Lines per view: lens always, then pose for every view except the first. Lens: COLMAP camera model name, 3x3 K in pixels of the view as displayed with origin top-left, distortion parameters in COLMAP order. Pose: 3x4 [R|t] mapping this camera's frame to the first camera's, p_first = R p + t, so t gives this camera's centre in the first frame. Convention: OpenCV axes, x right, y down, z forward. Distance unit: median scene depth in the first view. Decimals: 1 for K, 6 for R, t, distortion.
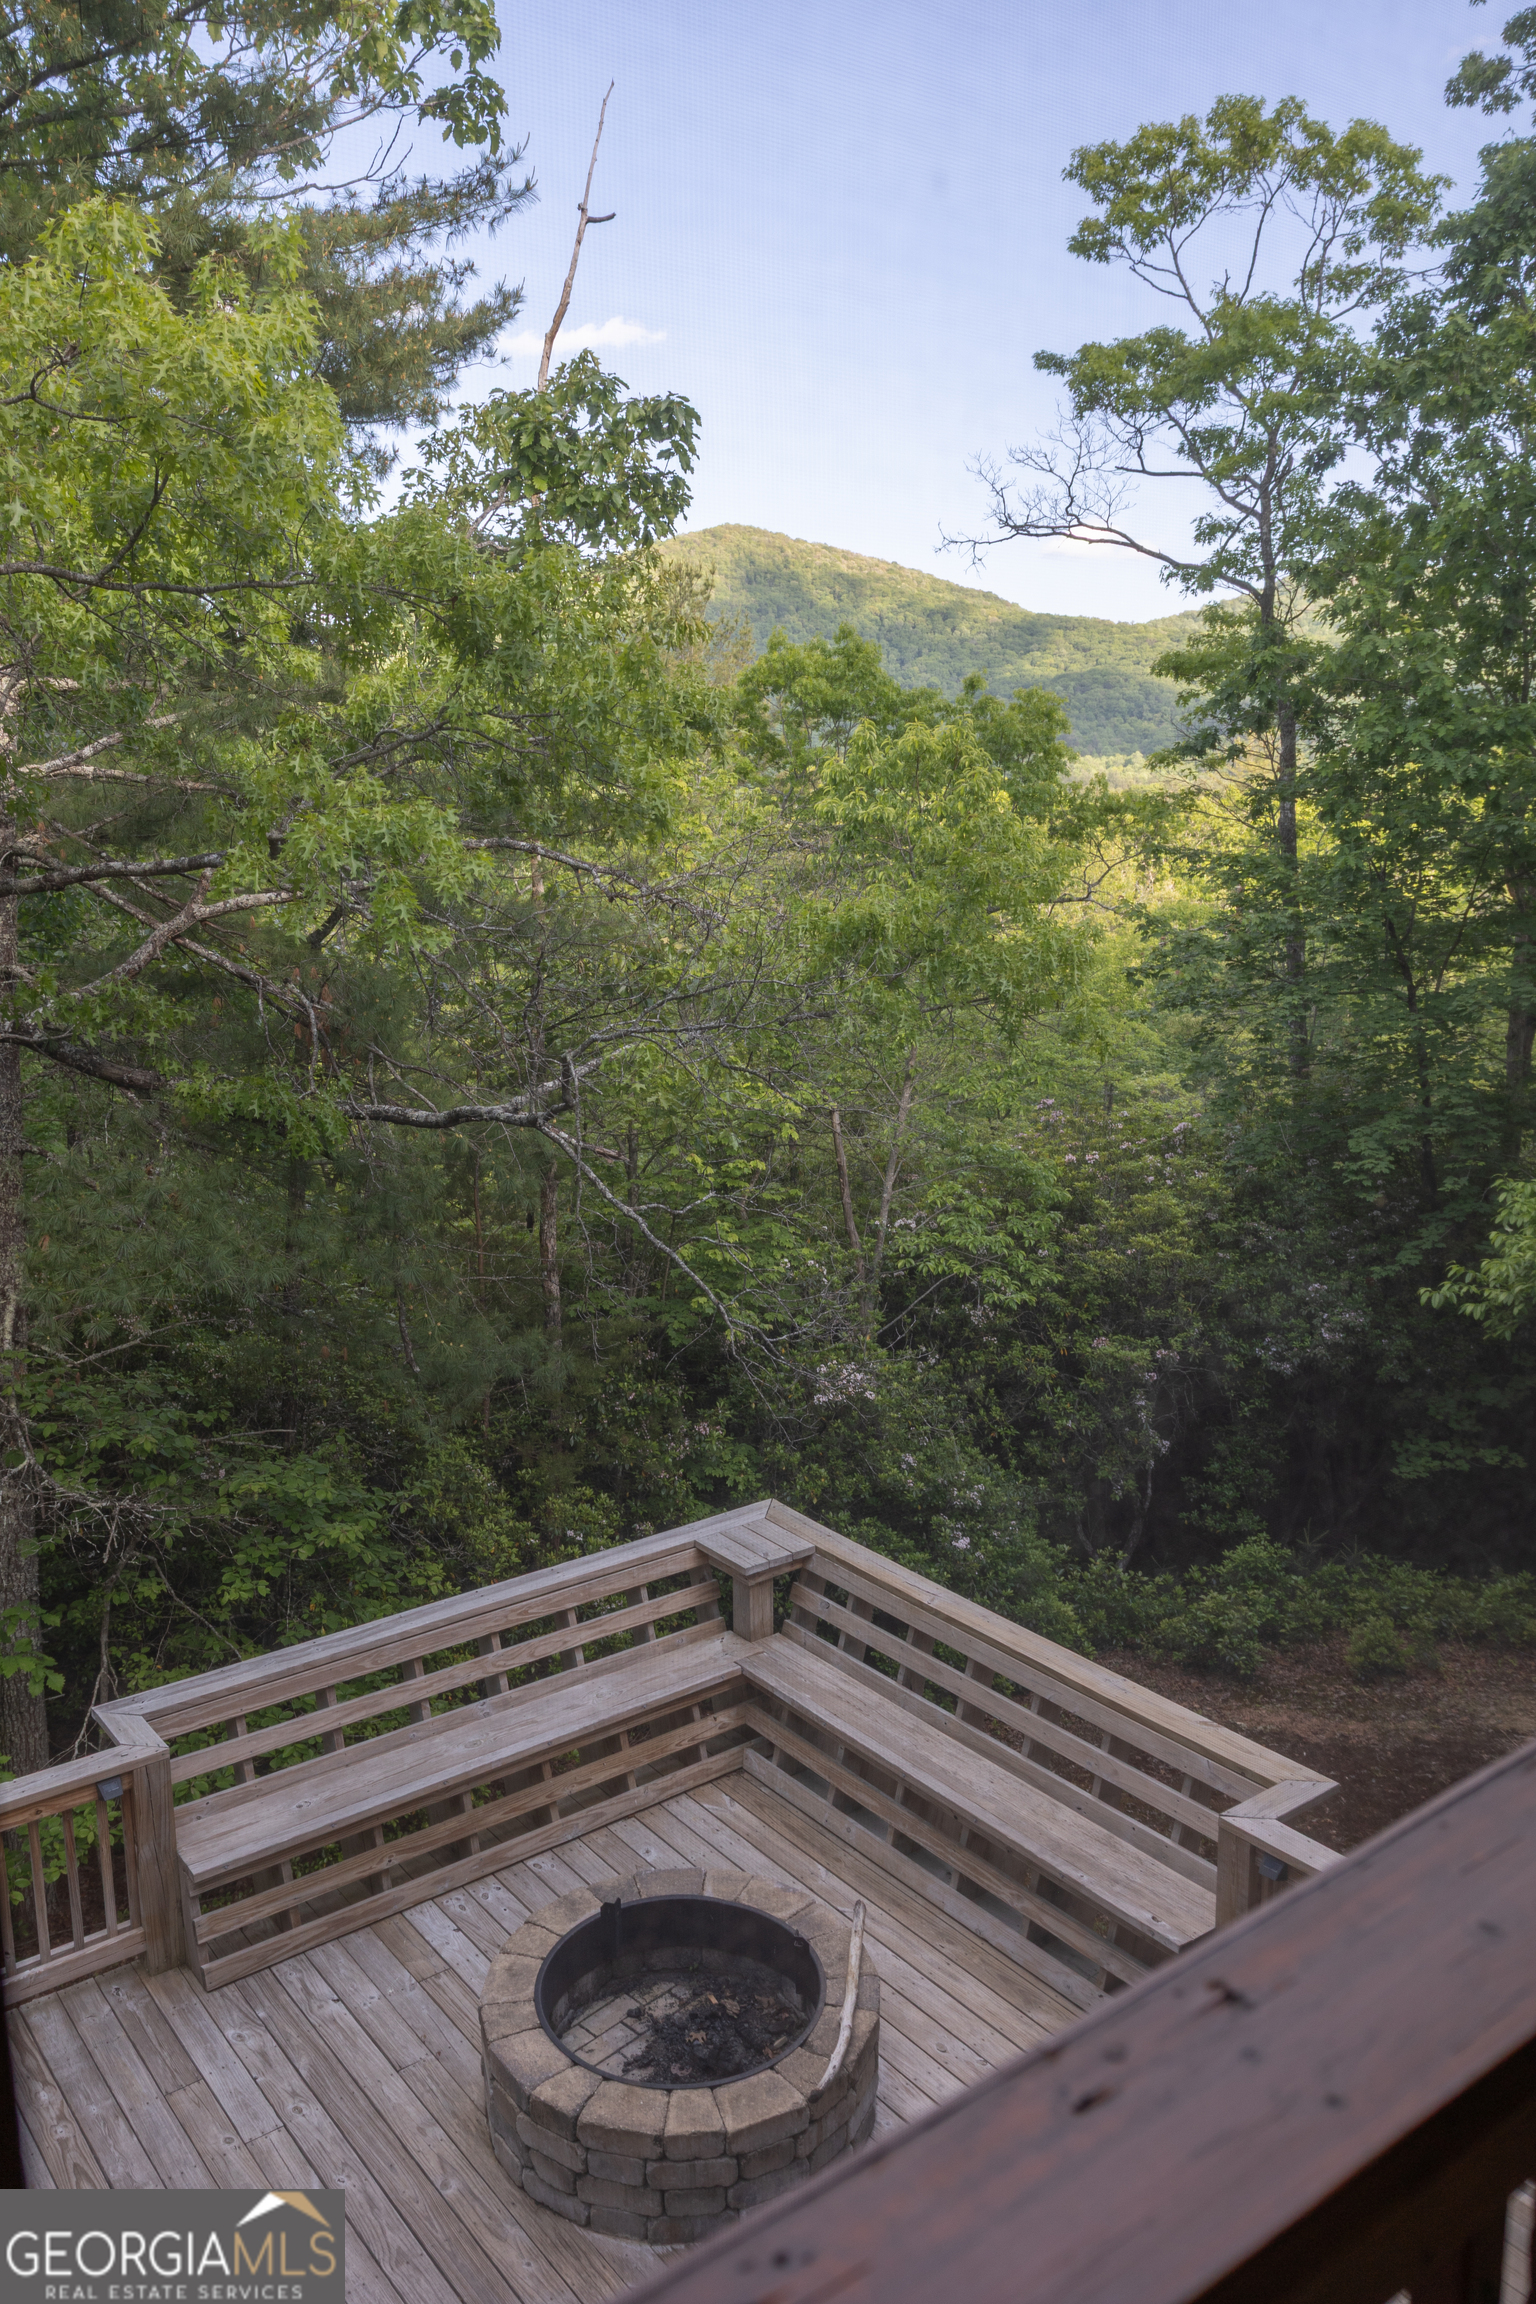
lens RADIAL K [[1787.8, 0, 763.5], [0, 1787.8, 1154.0], [0, 0, 1]] dist [-0.024122, 0.032809]
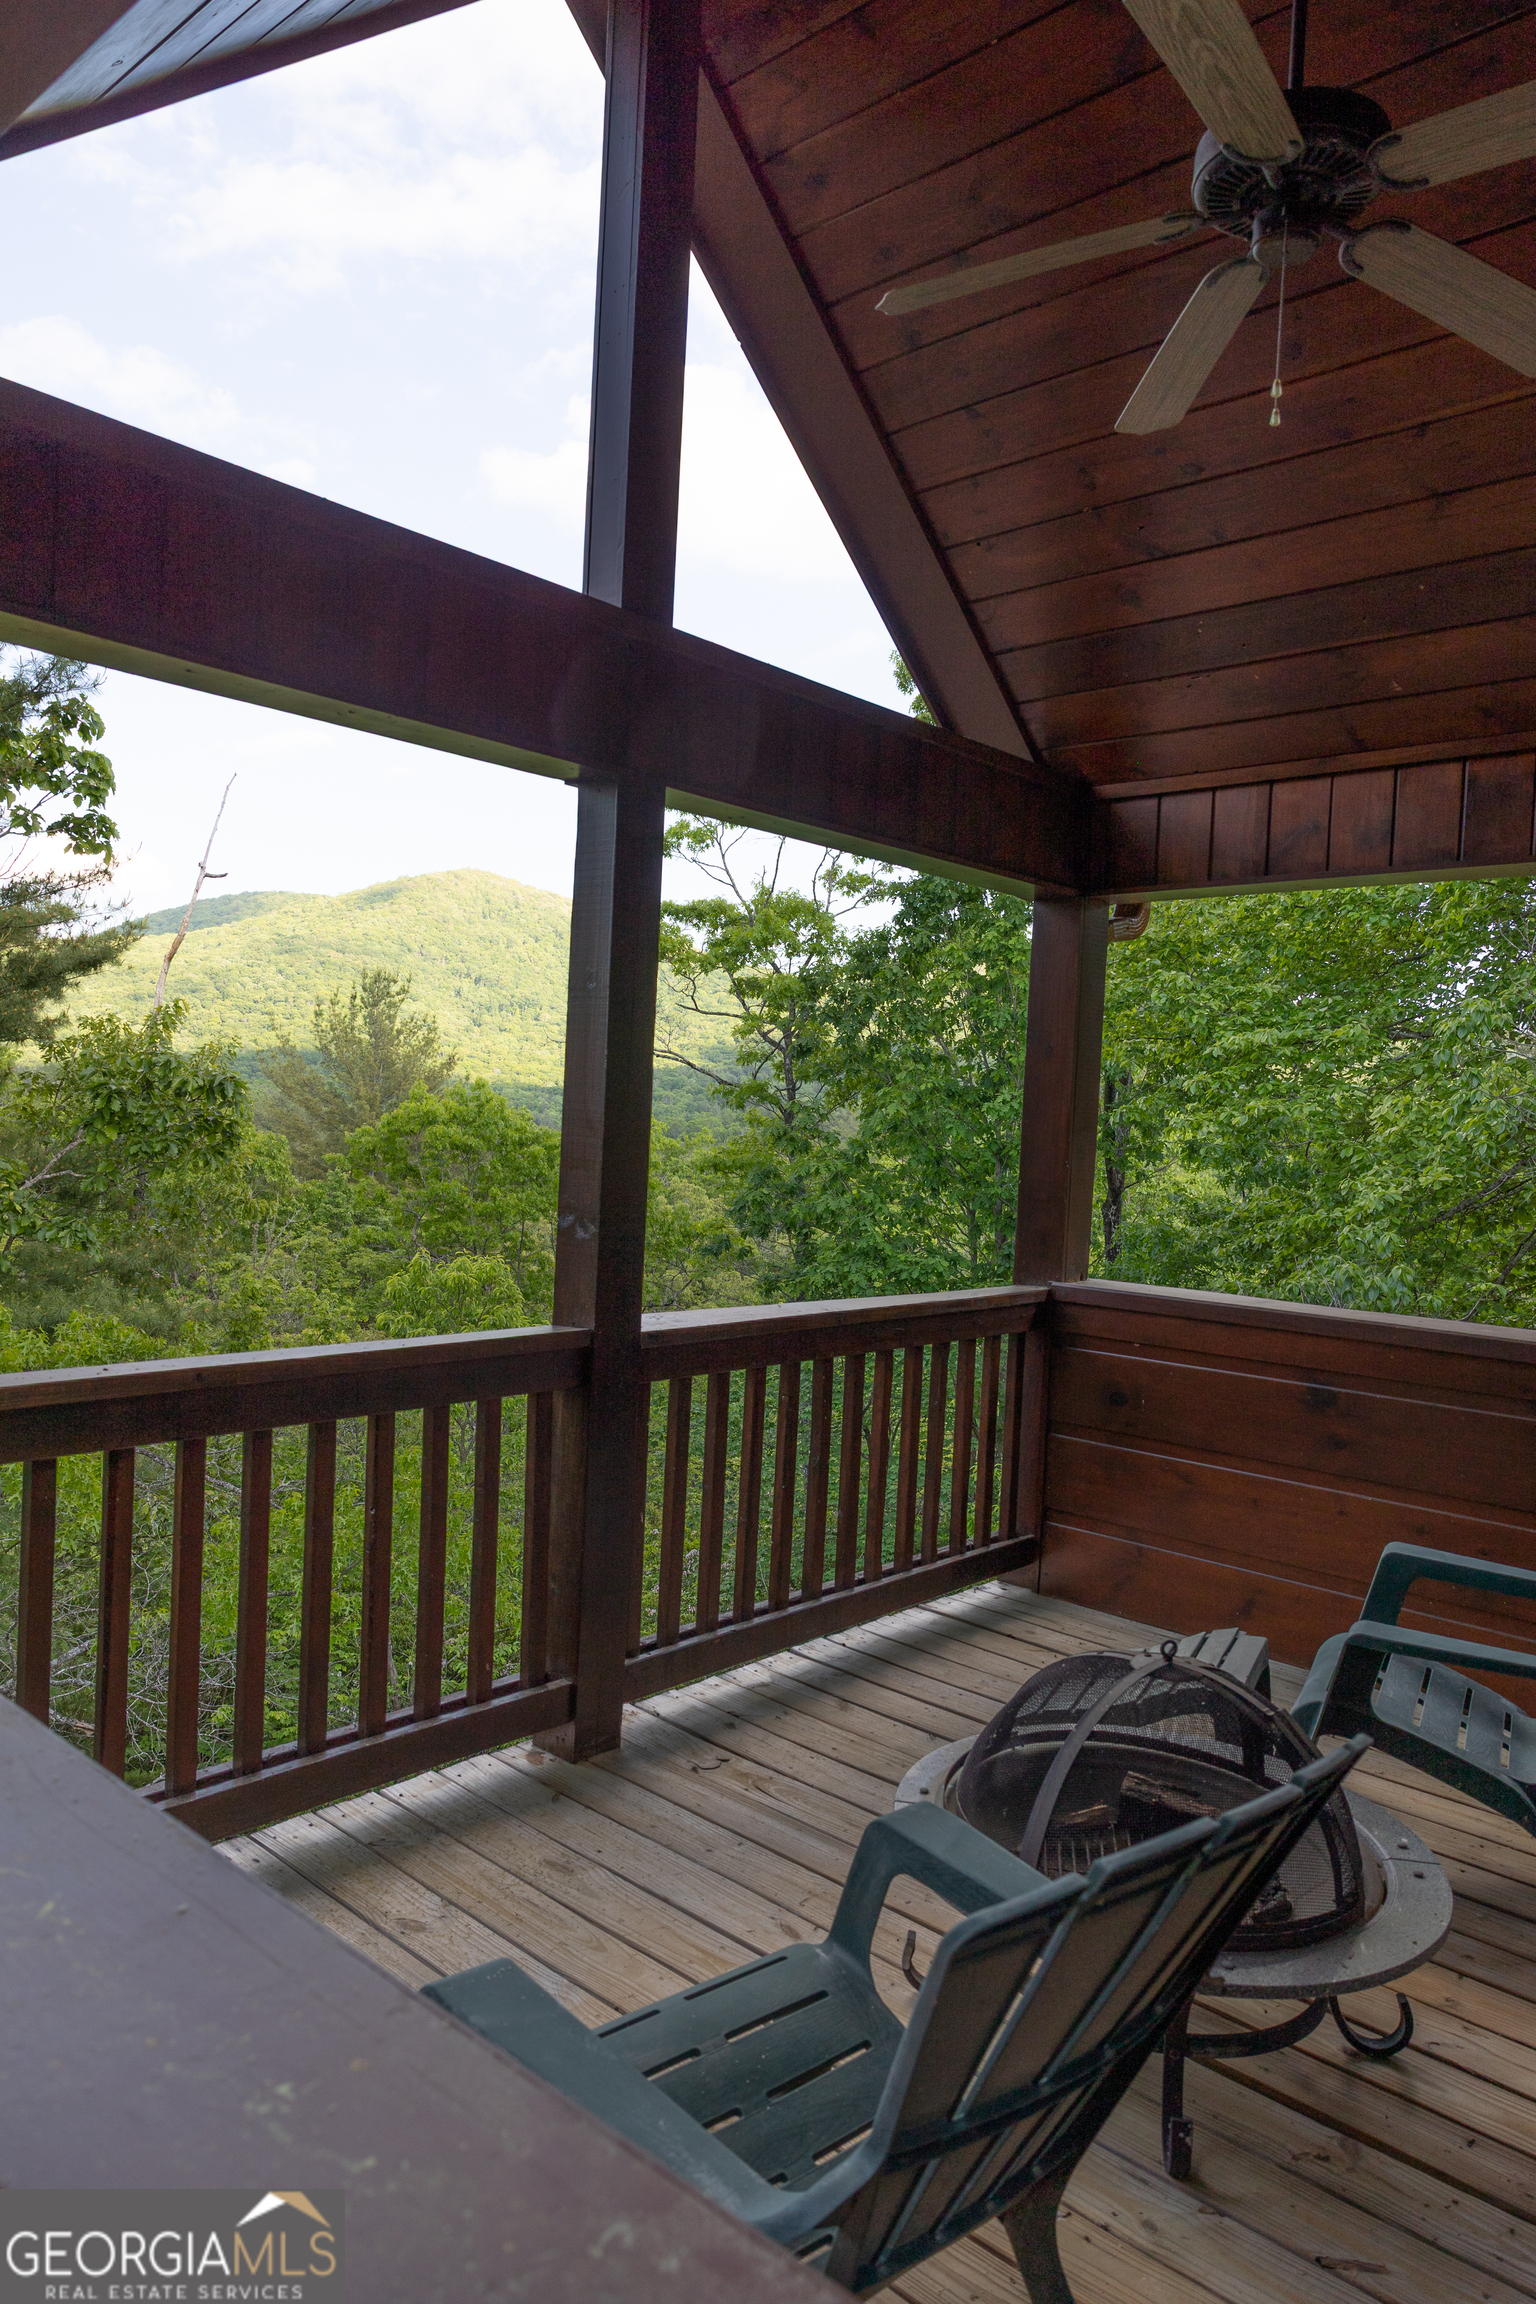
lens RADIAL K [[1543.1, 0, 768.0], [0, 1543.1, 1152.0], [0, 0, 1]] dist [0.000833, 0.004742]
pose [[0.981592, 0.058051, 0.181955, 0.084885], [-0.026832, 0.985155, -0.169556, -0.121190], [-0.189097, 0.161553, 0.968578, -0.090805]]
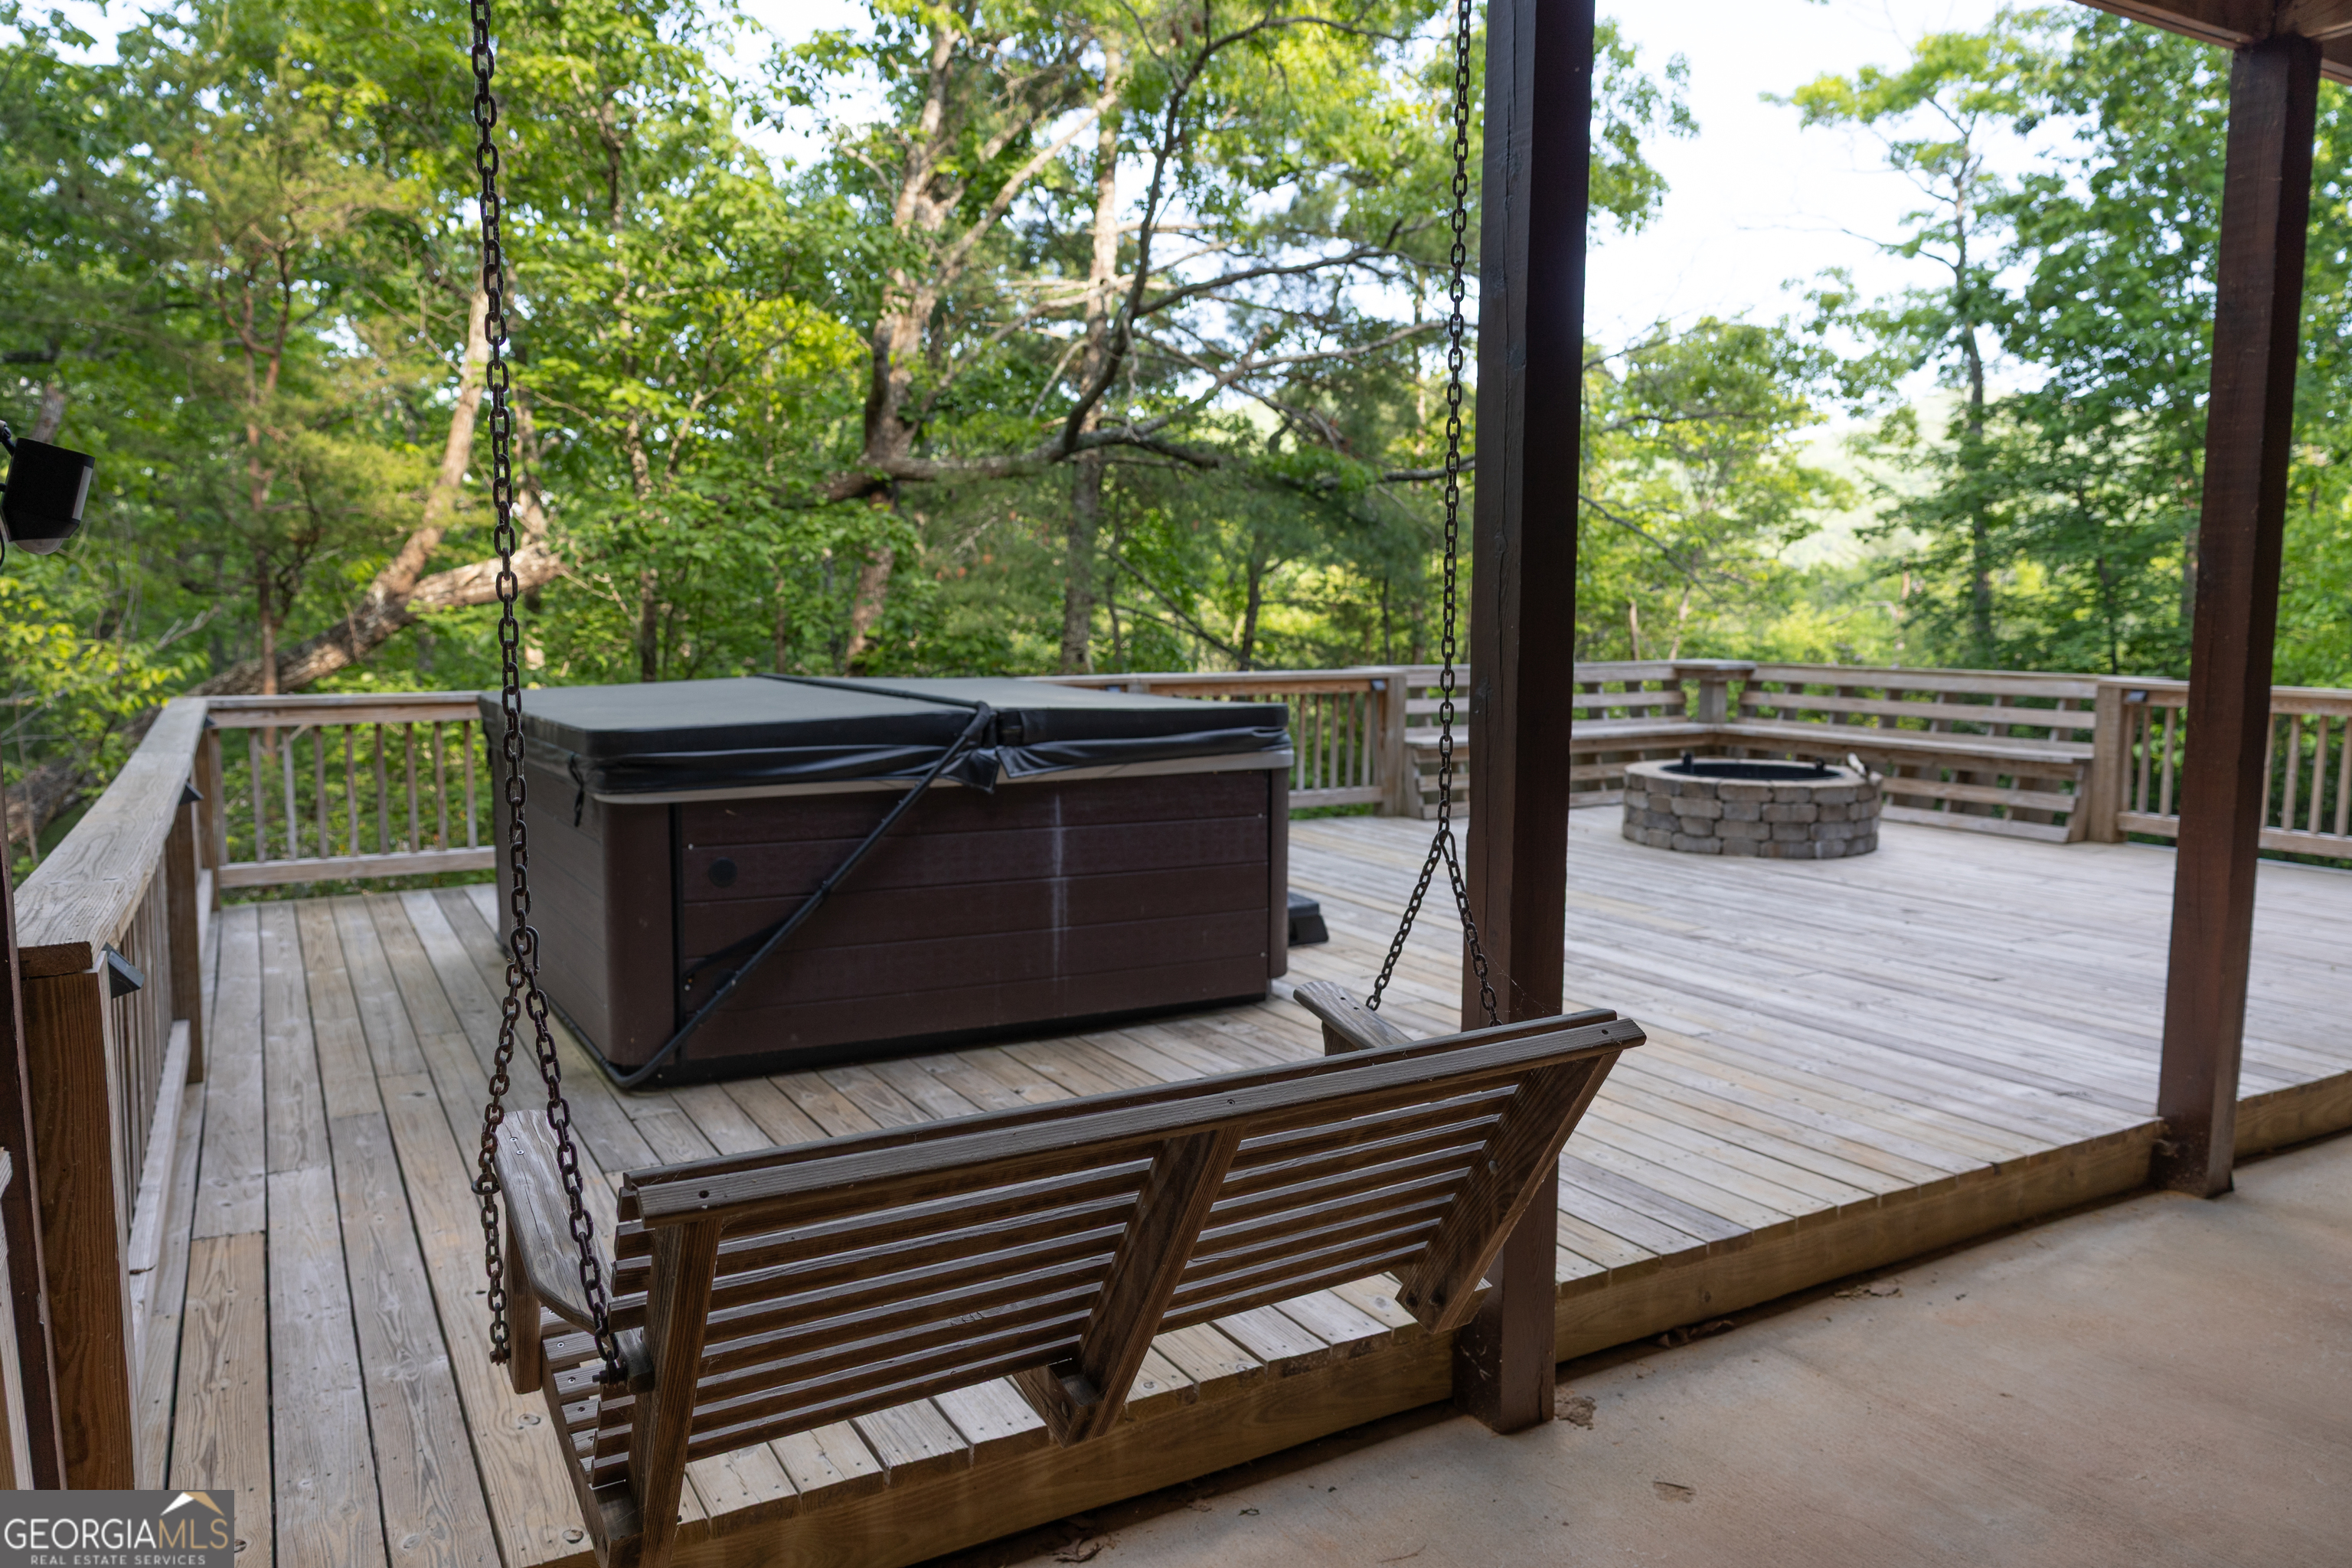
lens RADIAL K [[1621.9, 0, 1176.0], [0, 1621.9, 784.0], [0, 0, 1]] dist [0.009687, 0.002003]
pose [[0.990891, 0.024935, -0.132337, -0.117829], [-0.036506, 0.995648, -0.085743, 0.196833], [0.129623, 0.089793, 0.987489, -0.175243]]
